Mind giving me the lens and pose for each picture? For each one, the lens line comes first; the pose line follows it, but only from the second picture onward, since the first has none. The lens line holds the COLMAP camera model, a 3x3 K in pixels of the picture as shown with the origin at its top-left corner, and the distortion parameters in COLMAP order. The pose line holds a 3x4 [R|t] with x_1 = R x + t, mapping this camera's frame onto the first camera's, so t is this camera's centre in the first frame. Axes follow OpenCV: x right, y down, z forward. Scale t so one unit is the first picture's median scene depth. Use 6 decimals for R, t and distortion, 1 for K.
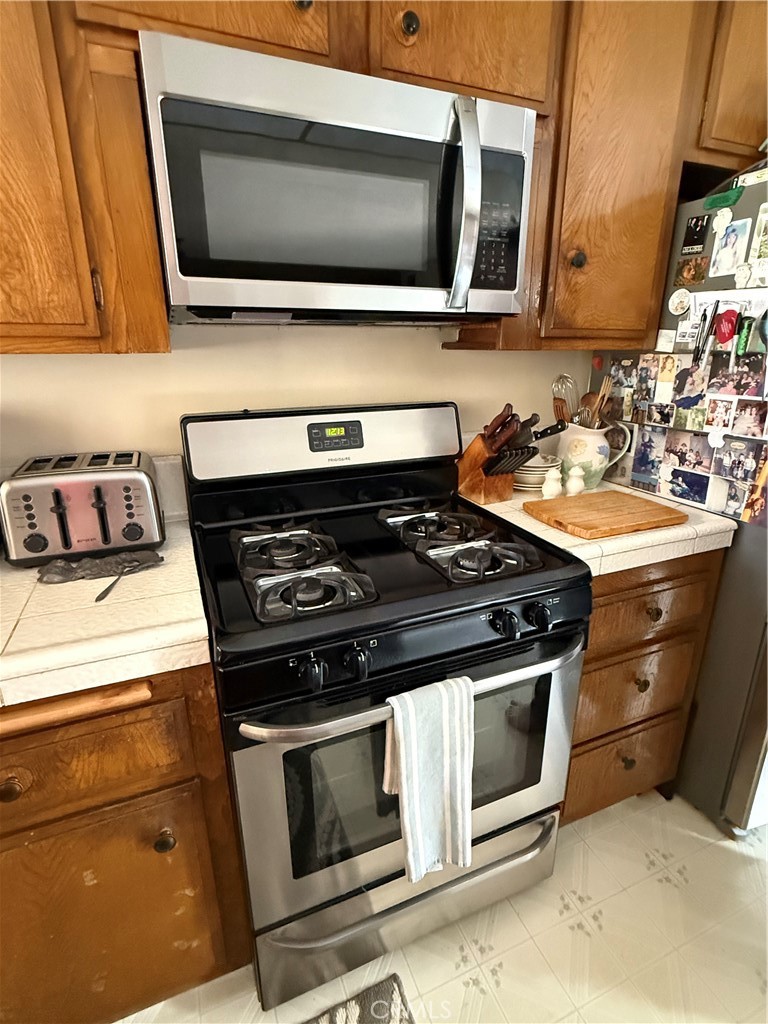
lens RADIAL K [[511.4, 0, 382.3], [0, 511.4, 509.3], [0, 0, 1]] dist [-0.001094, -0.000438]
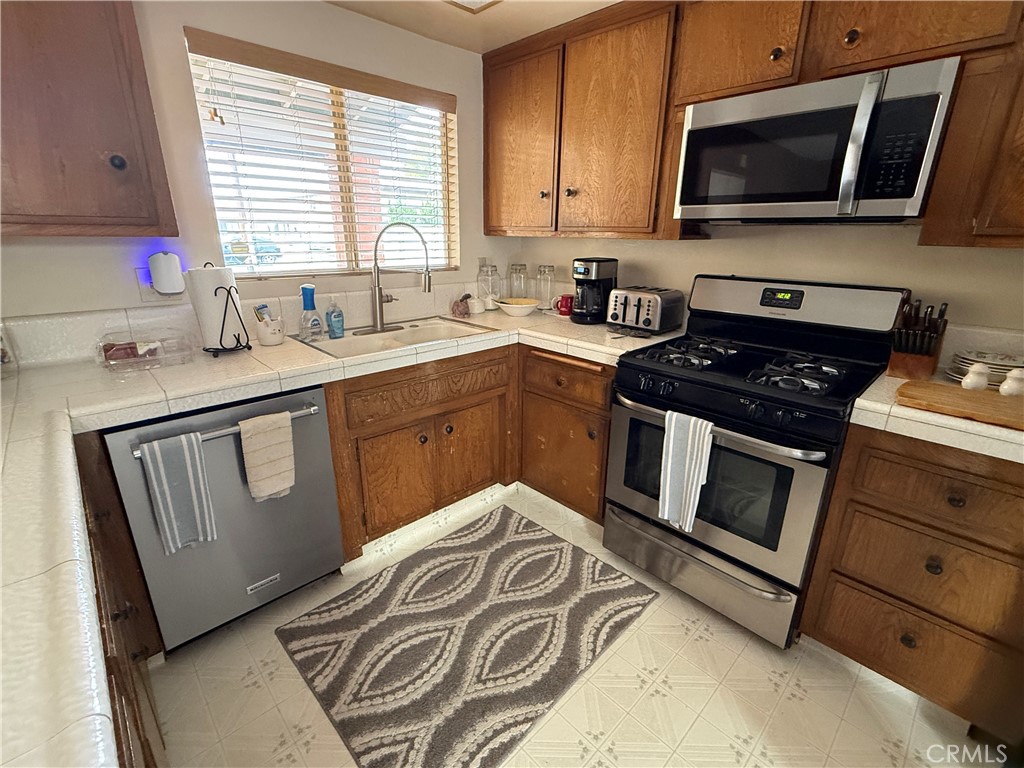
lens RADIAL K [[457.2, 0, 509.8], [0, 457.2, 382.2], [0, 0, 1]] dist [-0.001755, -0.000862]
pose [[0.361204, 0.293908, -0.884958, 1.094422], [-0.300175, 0.935162, 0.188062, 0.092795], [0.882851, 0.197713, 0.426008, -0.290751]]
